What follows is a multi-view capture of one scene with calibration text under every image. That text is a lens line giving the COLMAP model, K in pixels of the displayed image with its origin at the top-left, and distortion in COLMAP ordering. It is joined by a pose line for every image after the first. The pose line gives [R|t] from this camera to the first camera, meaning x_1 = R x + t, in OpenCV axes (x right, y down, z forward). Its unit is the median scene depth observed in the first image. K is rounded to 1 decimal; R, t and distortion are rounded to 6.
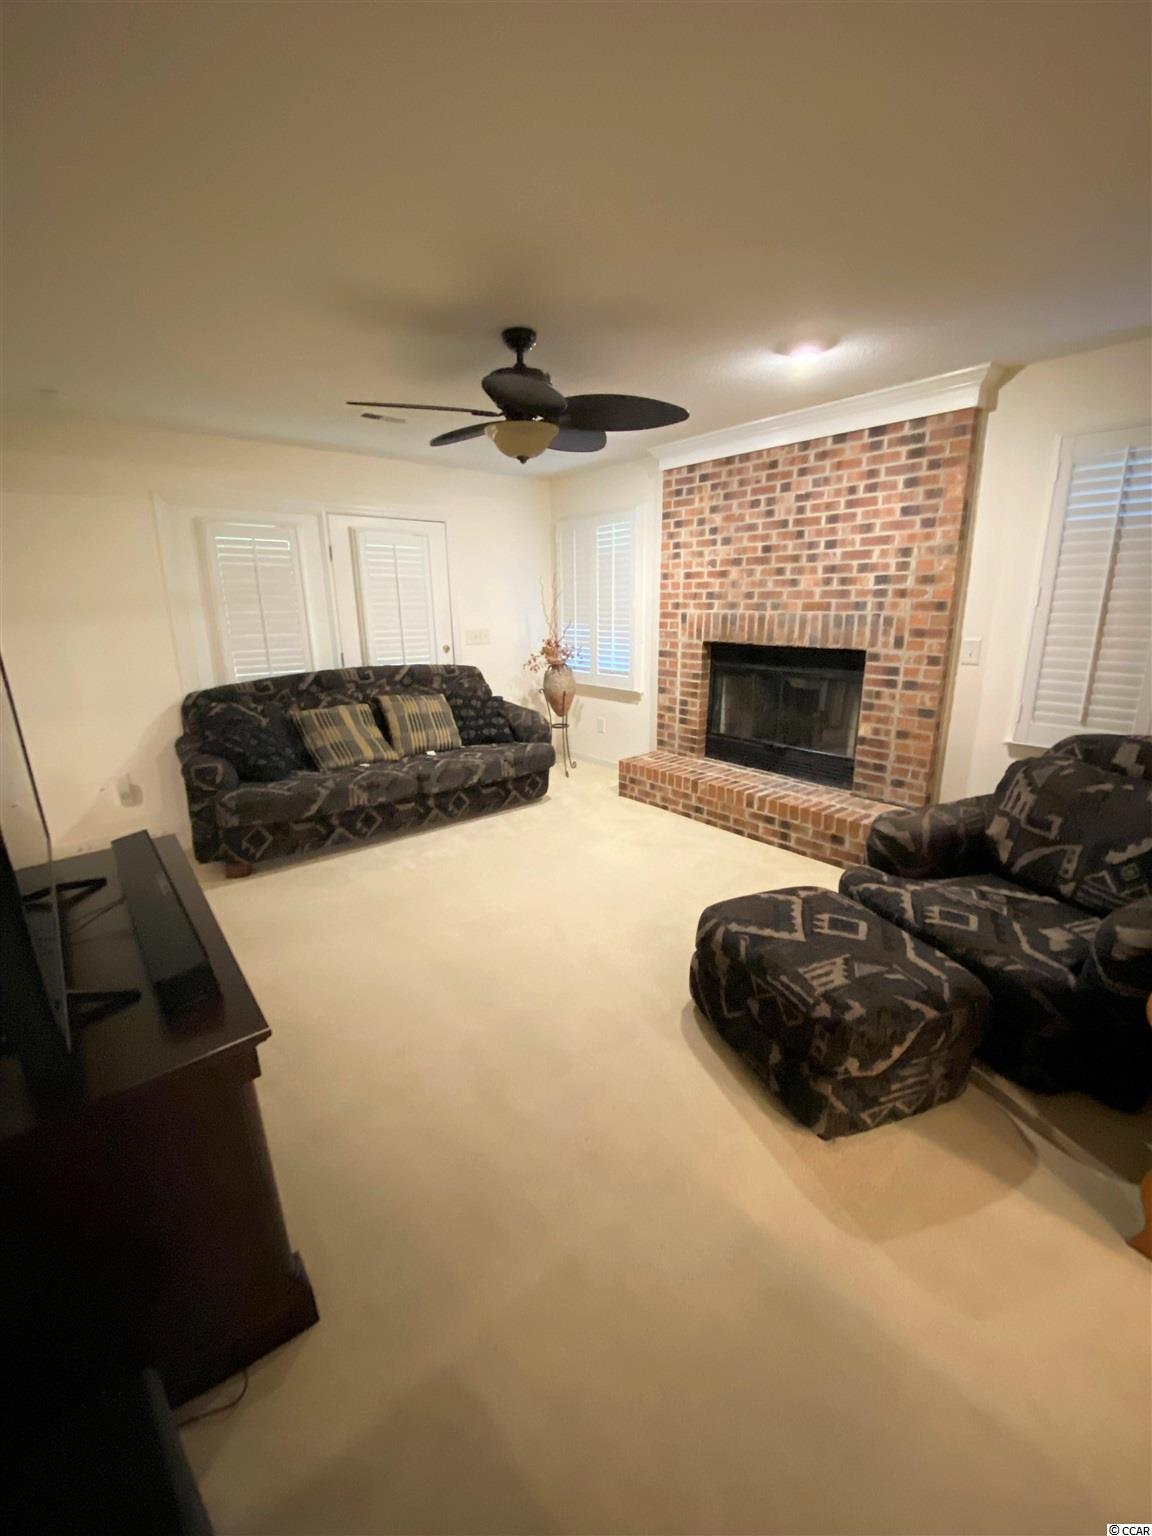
lens RADIAL K [[617.9, 0, 579.7], [0, 617.9, 761.3], [0, 0, 1]] dist [0.049303, -0.043225]
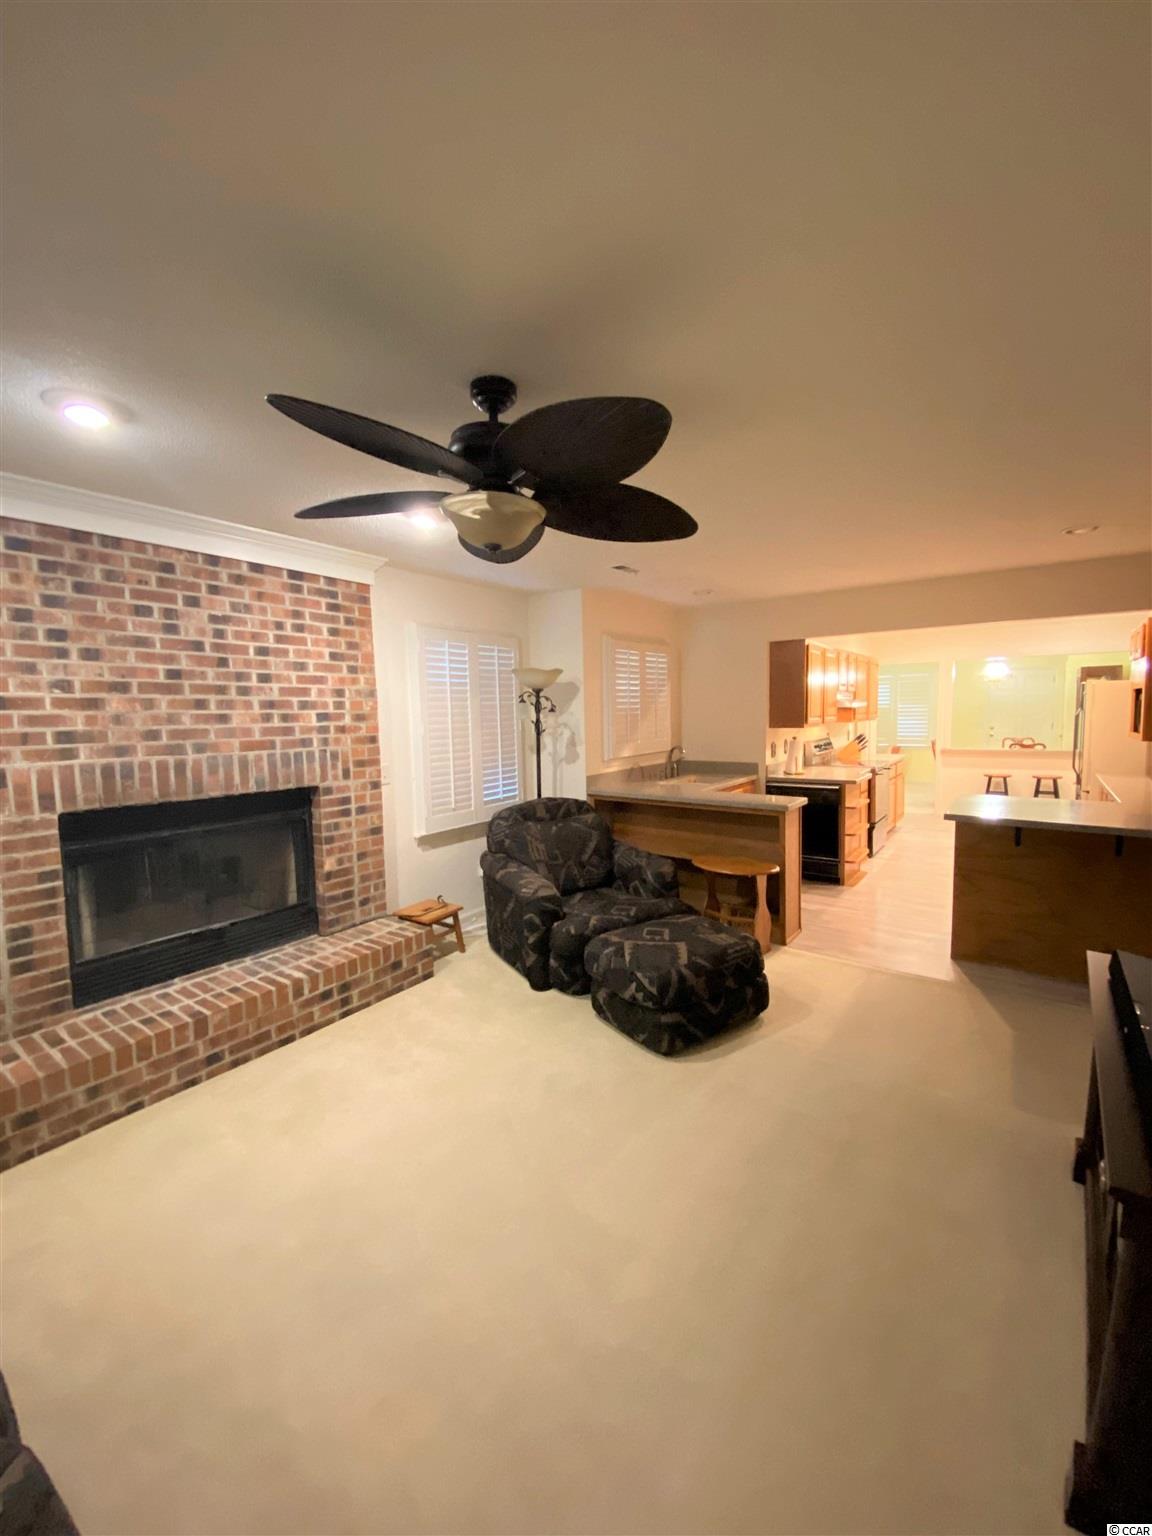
lens RADIAL K [[625.8, 0, 577.4], [0, 625.8, 764.3], [0, 0, 1]] dist [0.051252, -0.045353]
pose [[-0.234637, -0.065256, 0.969890, -0.579716], [0.266060, 0.955334, 0.128642, -0.221970], [-0.934964, 0.288233, -0.206795, 0.787666]]
